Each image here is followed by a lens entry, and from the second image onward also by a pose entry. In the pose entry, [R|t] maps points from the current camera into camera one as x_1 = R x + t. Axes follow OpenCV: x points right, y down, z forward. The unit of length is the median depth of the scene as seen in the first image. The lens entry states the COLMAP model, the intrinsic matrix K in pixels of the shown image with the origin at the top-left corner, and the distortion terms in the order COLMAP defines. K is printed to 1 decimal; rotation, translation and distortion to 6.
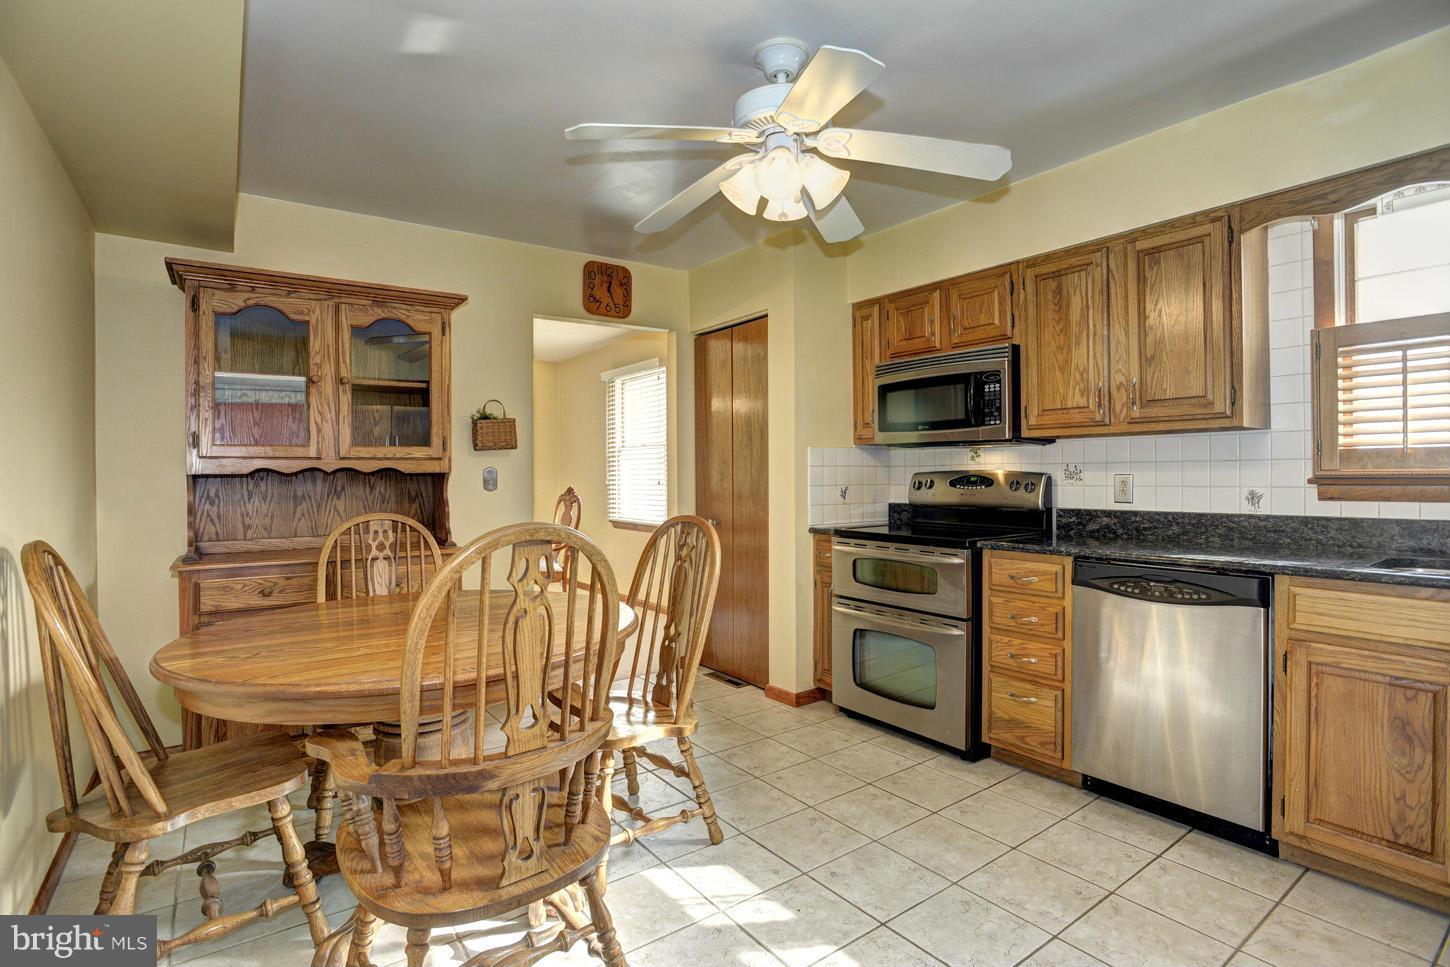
lens RADIAL K [[726.0, 0, 725.4], [0, 726.0, 475.8], [0, 0, 1]] dist [-0.005002, 0.016165]
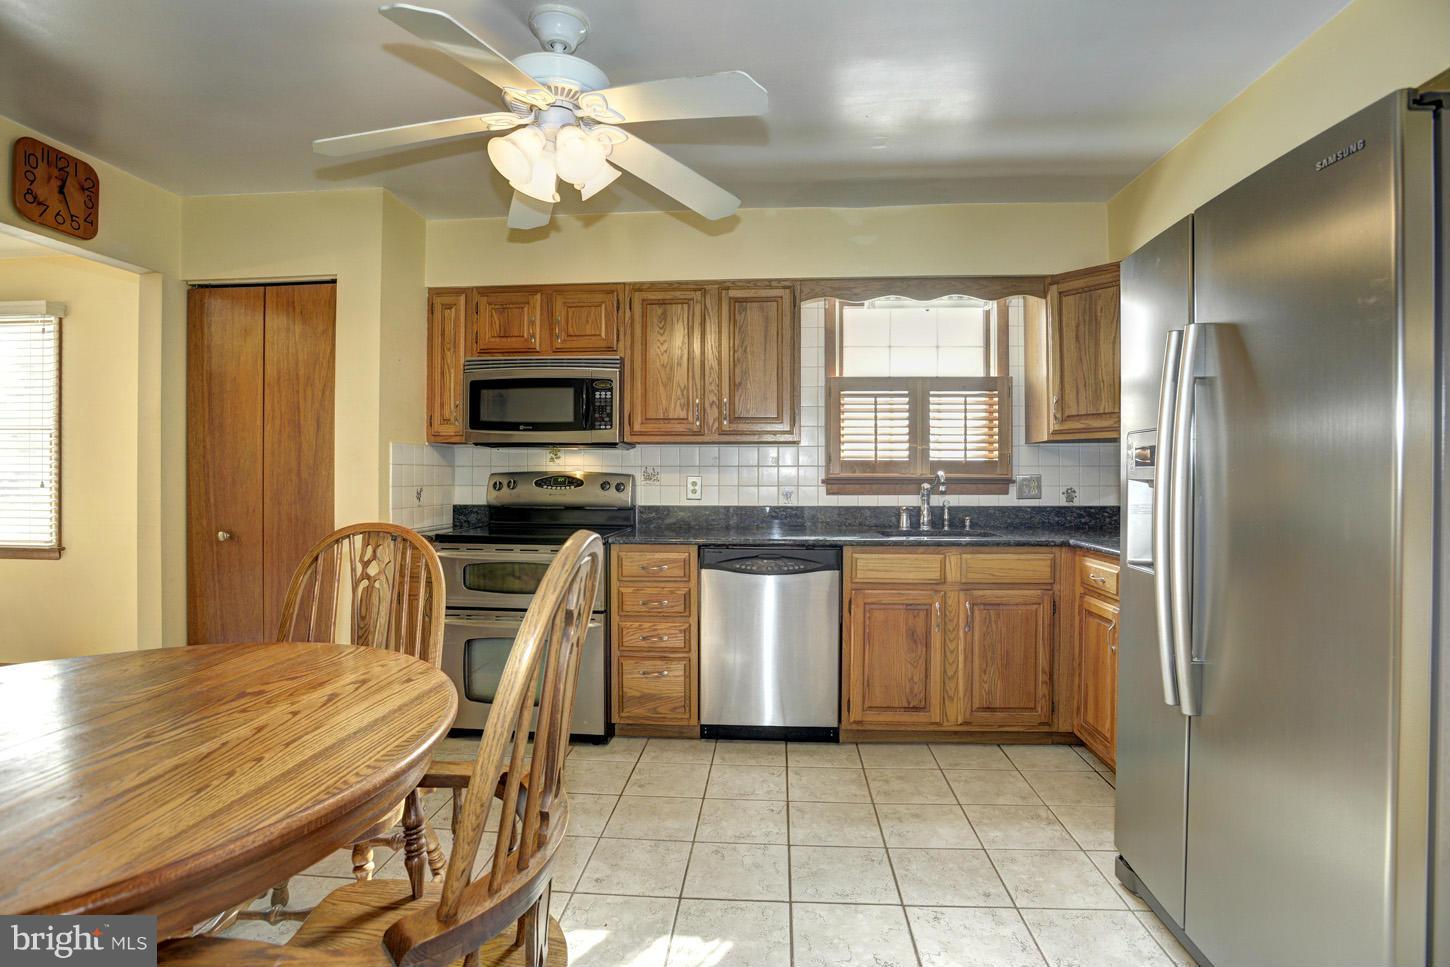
lens RADIAL K [[718.0, 0, 722.7], [0, 718.0, 477.4], [0, 0, 1]] dist [-0.041105, 0.029576]
pose [[0.670026, 0.007214, 0.742303, -0.340472], [-0.004987, 0.999974, -0.005217, 0.006732], [-0.742321, -0.000206, 0.670044, 0.174488]]
